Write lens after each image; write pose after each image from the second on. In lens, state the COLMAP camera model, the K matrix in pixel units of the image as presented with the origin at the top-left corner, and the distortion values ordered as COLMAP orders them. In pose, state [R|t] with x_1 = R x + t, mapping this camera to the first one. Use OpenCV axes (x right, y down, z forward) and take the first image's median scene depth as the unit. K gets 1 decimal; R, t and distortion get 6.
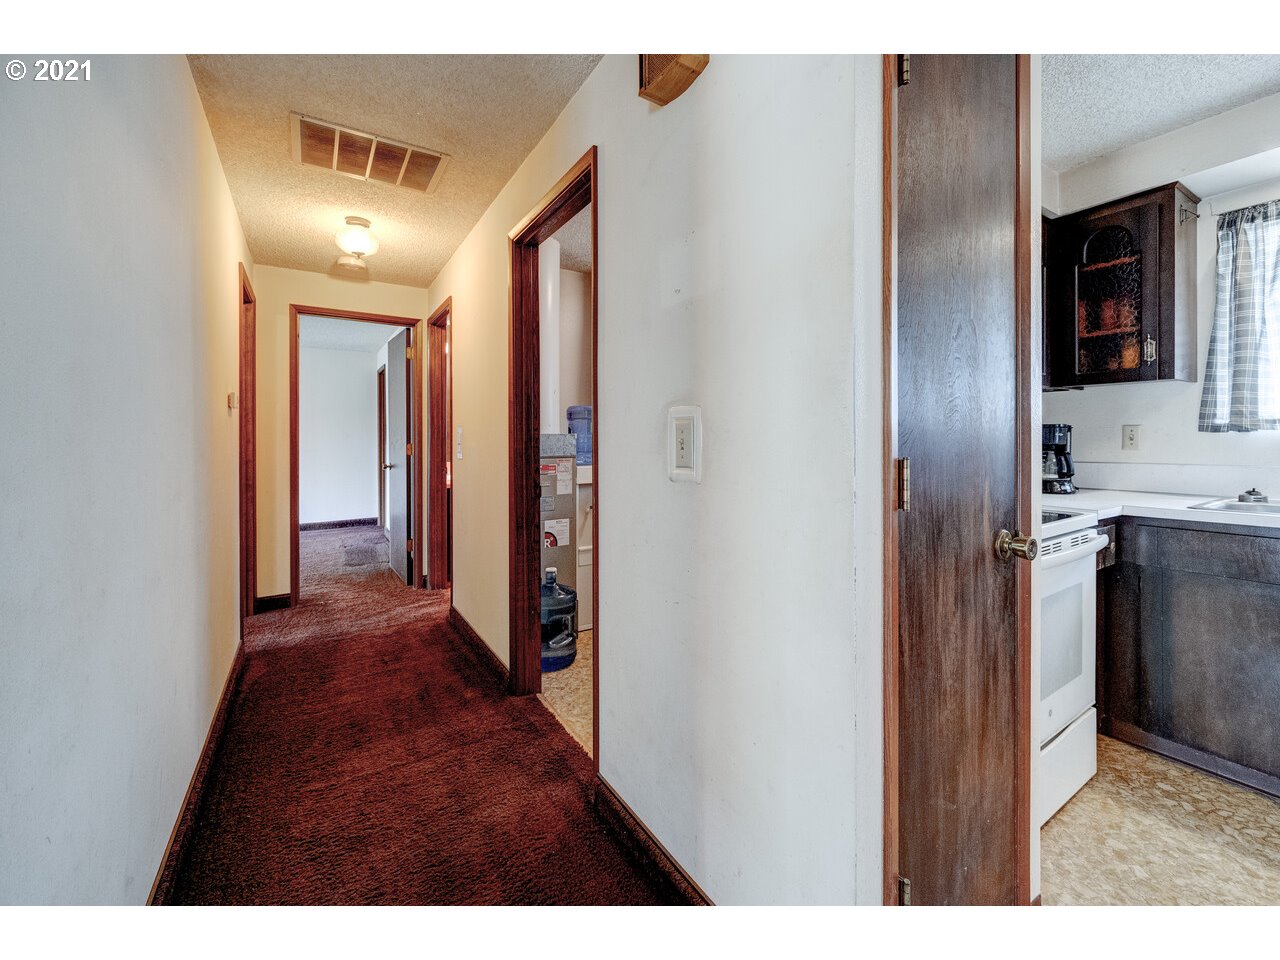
lens RADIAL K [[517.1, 0, 647.8], [0, 517.1, 440.5], [0, 0, 1]] dist [-0.002502, 0.000101]
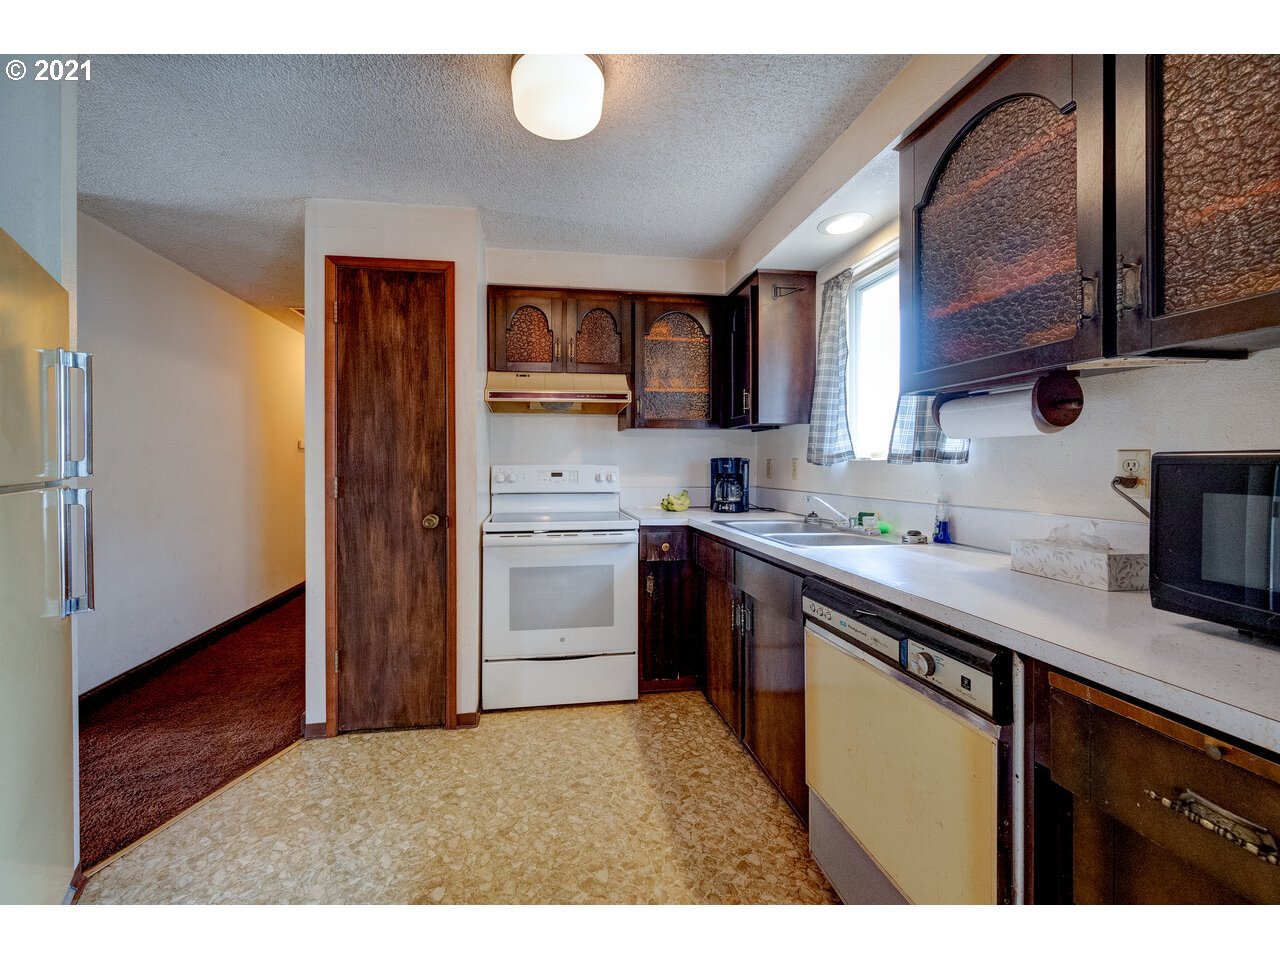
lens RADIAL K [[517.1, 0, 611.6], [0, 517.1, 463.7], [0, 0, 1]] dist [-0.002502, 0.000101]
pose [[0.907805, 0.003265, -0.419380, 5.293432], [-0.003486, 0.999994, 0.000239, -0.080394], [0.419379, 0.001245, 0.907811, -1.341605]]
